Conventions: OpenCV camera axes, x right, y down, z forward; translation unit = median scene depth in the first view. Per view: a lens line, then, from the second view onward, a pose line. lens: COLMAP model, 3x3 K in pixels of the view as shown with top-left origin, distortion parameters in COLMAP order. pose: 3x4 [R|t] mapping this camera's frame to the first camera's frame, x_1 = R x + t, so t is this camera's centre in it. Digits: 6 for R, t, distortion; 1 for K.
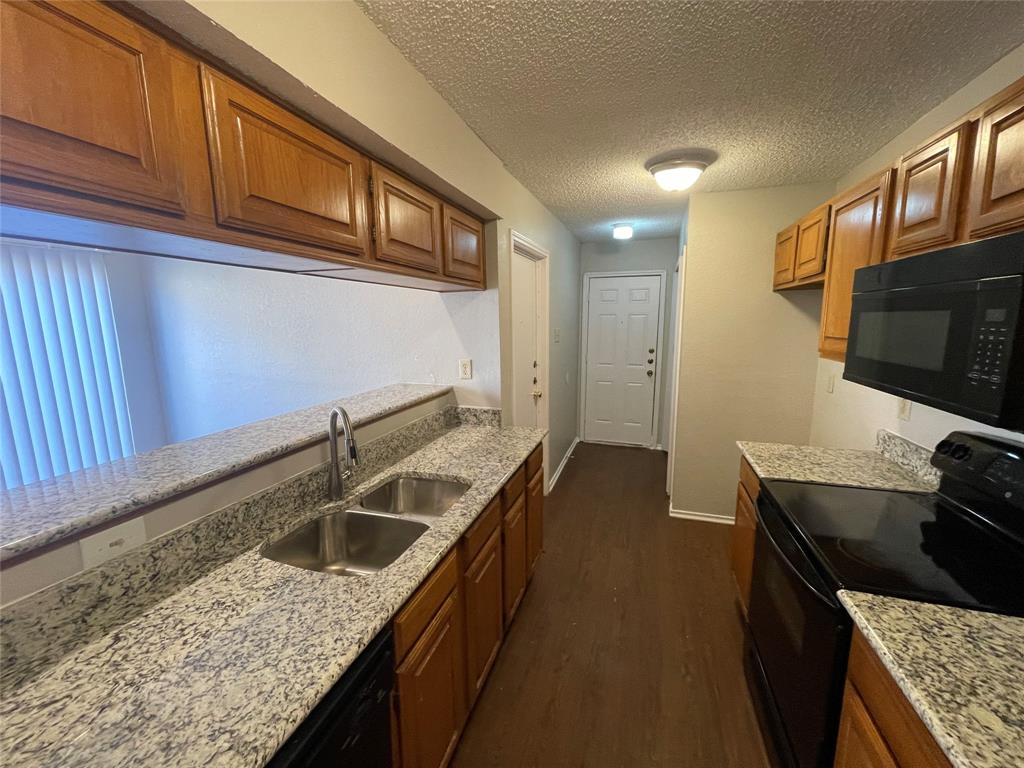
lens RADIAL K [[409.0, 0, 512.0], [0, 409.0, 384.0], [0, 0, 1]] dist [0.000276, 0.000269]
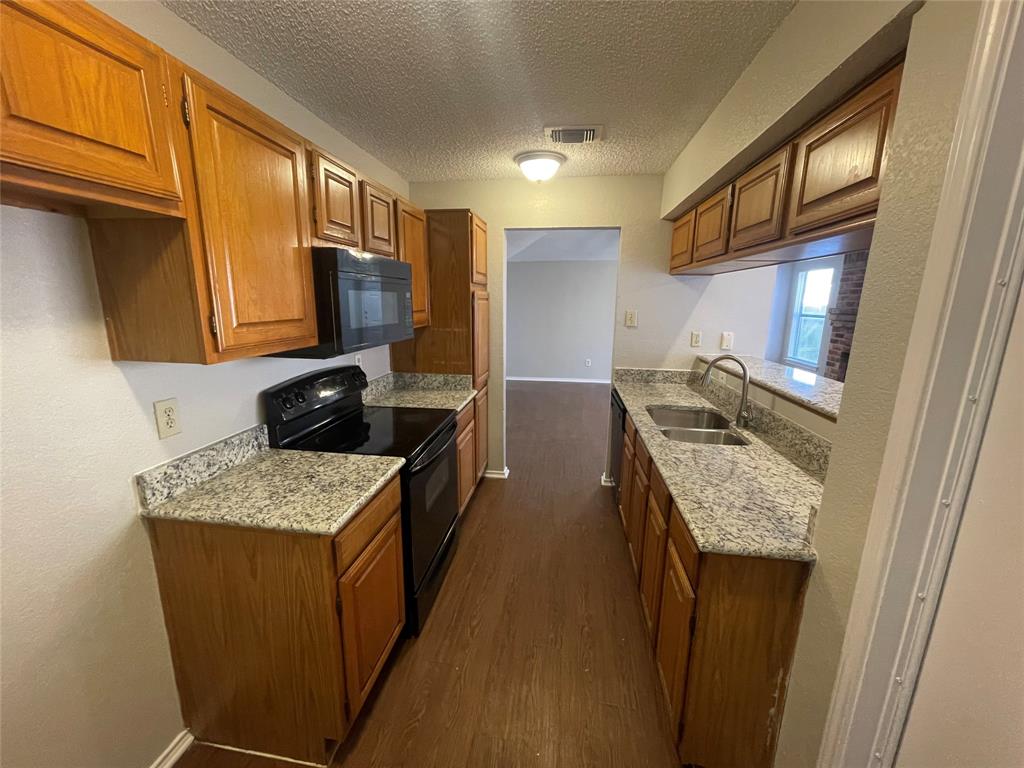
lens RADIAL K [[409.0, 0, 512.0], [0, 409.0, 384.0], [0, 0, 1]] dist [0.000276, 0.000269]
pose [[-0.984122, 0.036466, -0.173710, 0.486306], [-0.028609, 0.933283, 0.358000, -0.277564], [0.175175, 0.357285, -0.917421, 1.749193]]
